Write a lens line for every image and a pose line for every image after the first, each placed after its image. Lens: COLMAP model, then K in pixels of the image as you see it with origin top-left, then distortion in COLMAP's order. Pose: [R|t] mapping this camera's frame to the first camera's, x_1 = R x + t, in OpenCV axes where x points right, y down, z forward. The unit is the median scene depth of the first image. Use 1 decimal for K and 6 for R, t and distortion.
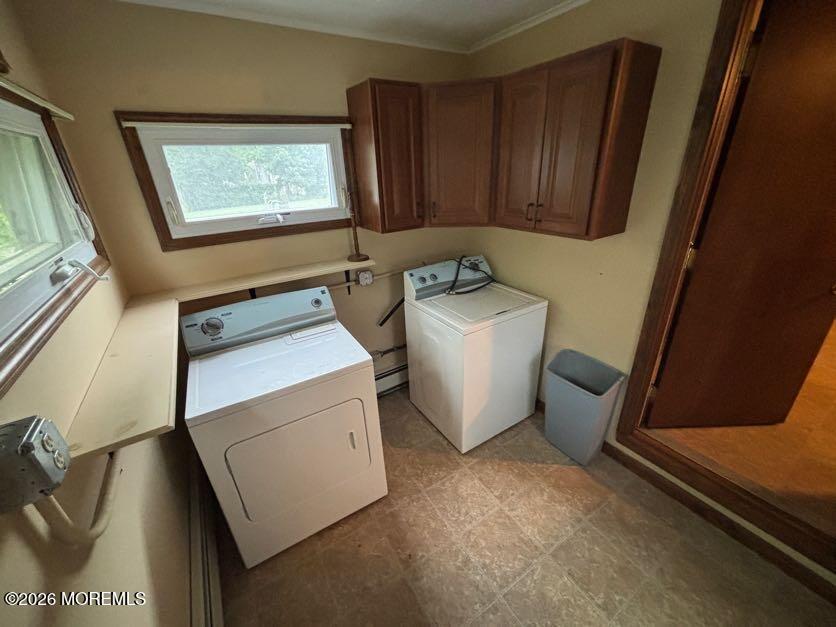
lens RADIAL K [[335.1, 0, 418.0], [0, 335.1, 313.5], [0, 0, 1]] dist [0.000763, 0.000051]
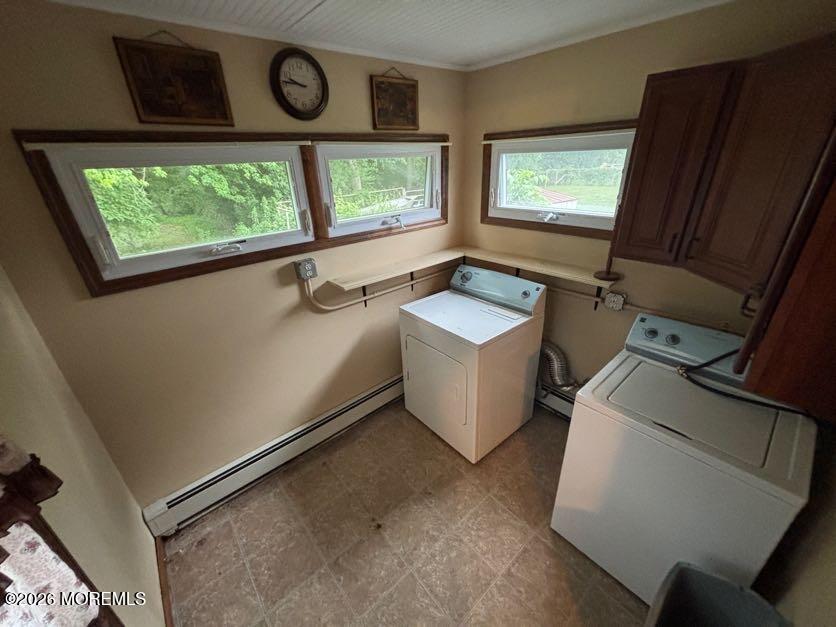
lens RADIAL K [[336.4, 0, 418.0], [0, 336.4, 313.5], [0, 0, 1]] dist [-0.000248, -0.000493]
pose [[0.155357, 0.444896, -0.882004, 0.696487], [-0.364983, 0.855521, 0.367249, -0.270937], [0.917961, 0.264862, 0.295291, 0.357087]]
